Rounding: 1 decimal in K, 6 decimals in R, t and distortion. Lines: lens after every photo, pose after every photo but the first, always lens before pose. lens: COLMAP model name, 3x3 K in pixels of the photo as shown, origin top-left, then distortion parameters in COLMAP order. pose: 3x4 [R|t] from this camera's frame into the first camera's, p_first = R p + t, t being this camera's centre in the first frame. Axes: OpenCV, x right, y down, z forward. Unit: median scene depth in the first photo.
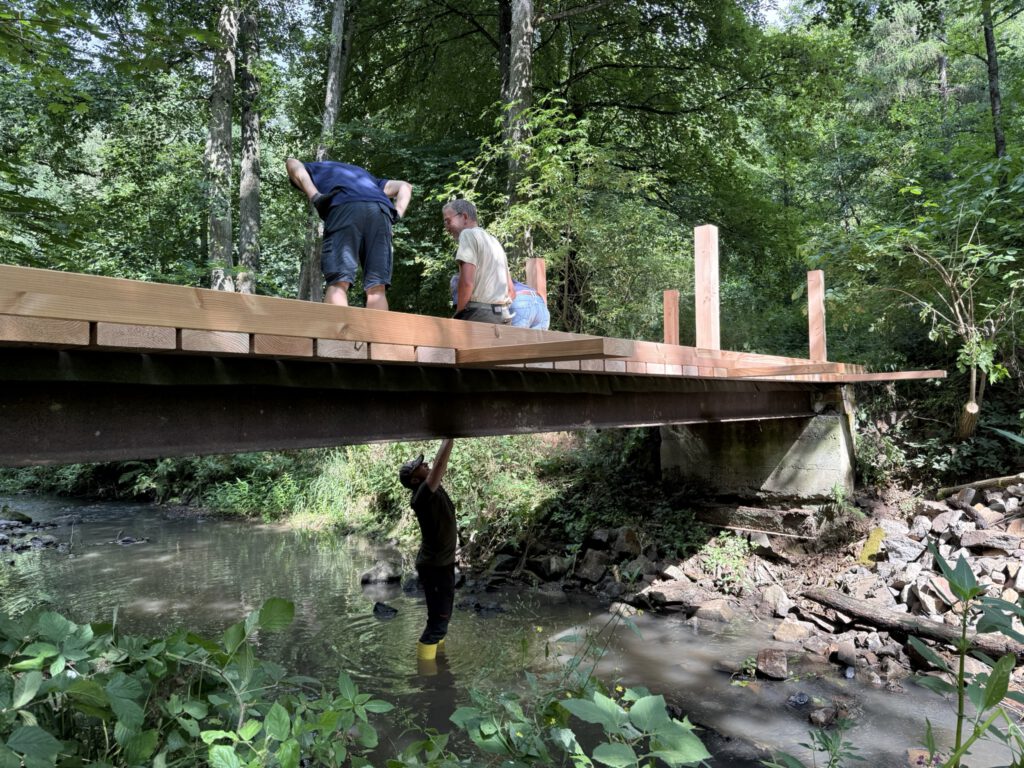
lens RADIAL K [[714.6, 0, 512.0], [0, 714.6, 384.0], [0, 0, 1]] dist [0.002319, 0.000616]
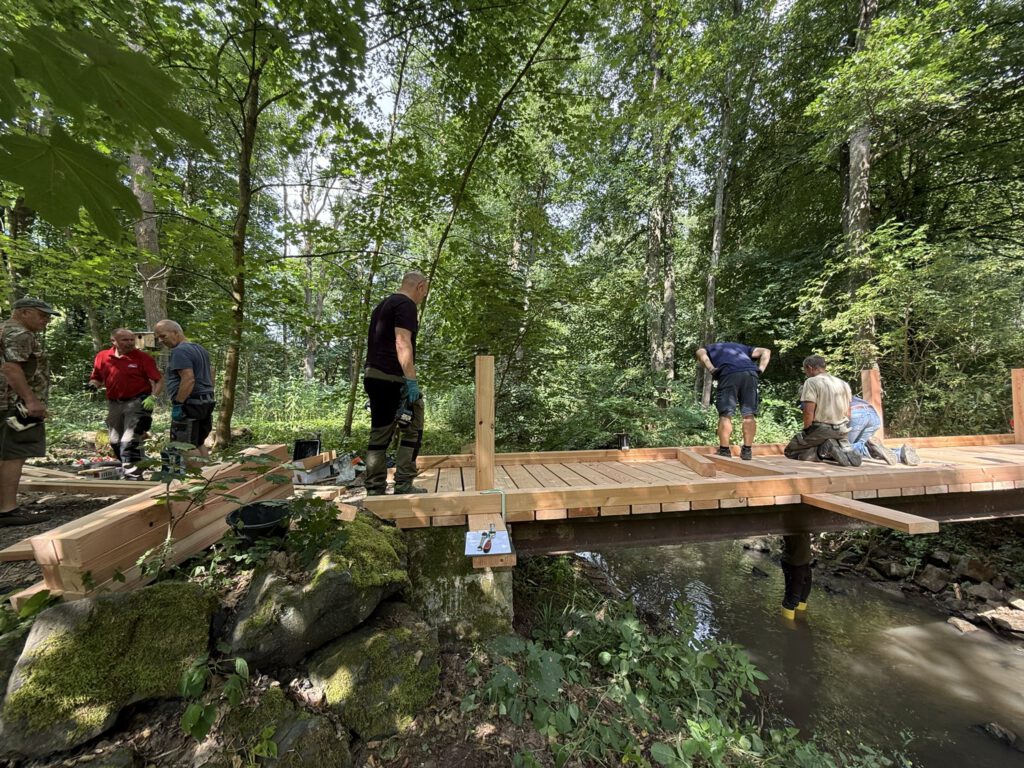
lens RADIAL K [[396.5, 0, 512.0], [0, 396.5, 384.0], [0, 0, 1]] dist [-0.007966, -0.000532]
pose [[0.745492, -0.019954, -0.666216, 0.019043], [0.023051, 0.999726, -0.004149, -0.132977], [0.666116, -0.012264, 0.745747, -0.095805]]
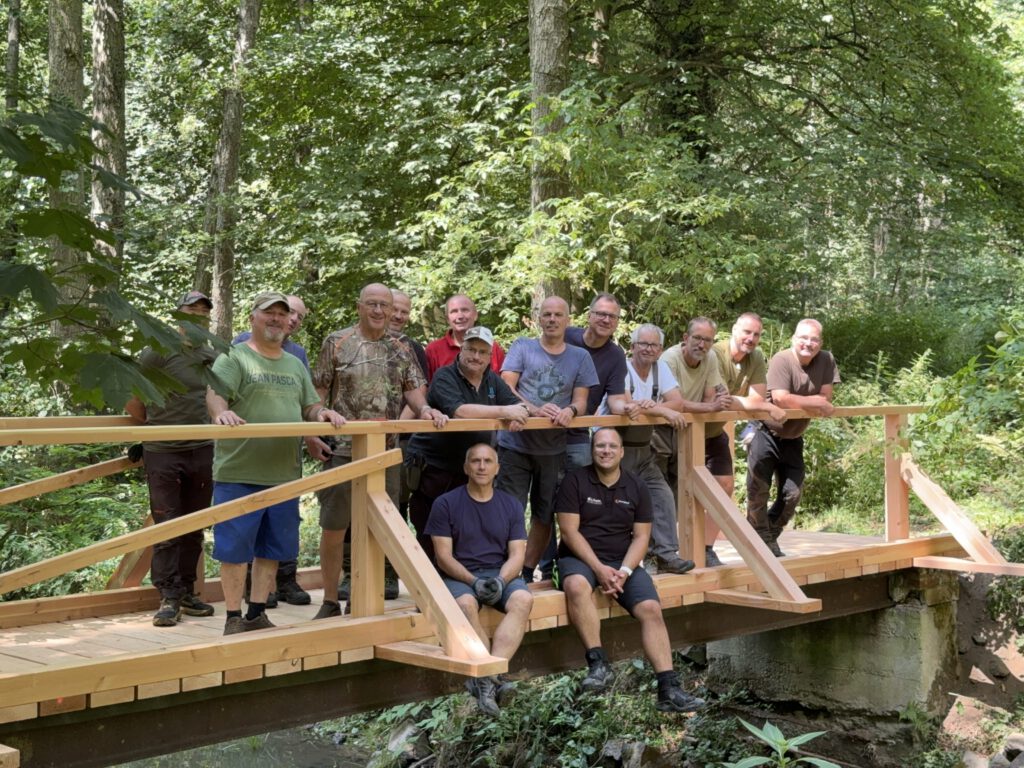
lens RADIAL K [[1575.4, 0, 512.0], [0, 1575.4, 384.0], [0, 0, 1]] dist [-0.004833, 0.128780]
pose [[0.997608, 0.016778, -0.067060, 0.124860], [-0.014359, 0.999235, 0.036382, -0.227142], [0.067619, -0.035332, 0.997085, -0.623633]]
